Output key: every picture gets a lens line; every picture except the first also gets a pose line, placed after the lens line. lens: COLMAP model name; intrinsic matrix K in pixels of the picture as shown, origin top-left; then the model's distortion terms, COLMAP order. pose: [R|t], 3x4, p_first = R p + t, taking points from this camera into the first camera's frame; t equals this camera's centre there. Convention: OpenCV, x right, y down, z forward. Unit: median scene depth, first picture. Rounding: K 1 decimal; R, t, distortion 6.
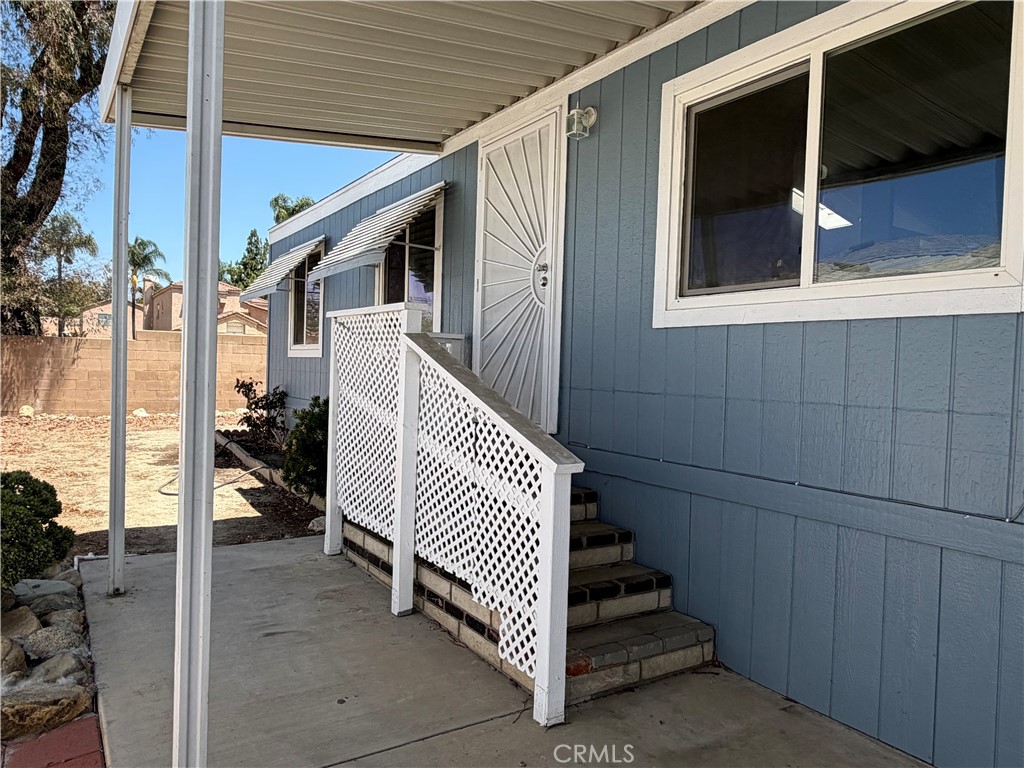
lens RADIAL K [[728.2, 0, 511.0], [0, 728.2, 387.2], [0, 0, 1]] dist [-0.003607, 0.001446]
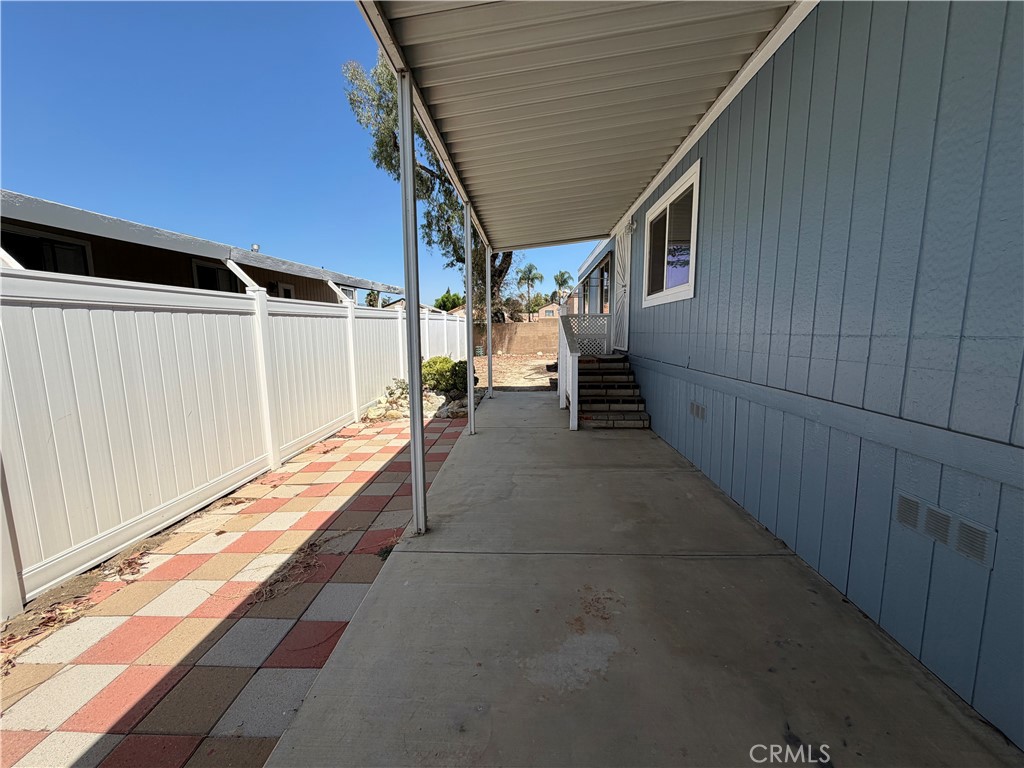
lens RADIAL K [[405.3, 0, 507.4], [0, 405.3, 384.3], [0, 0, 1]] dist [-0.000394, -0.000662]
pose [[0.812636, 0.035772, -0.581672, 0.433534], [0.021379, 0.995613, 0.091096, 0.032937], [0.582379, -0.086464, 0.808306, -0.333316]]
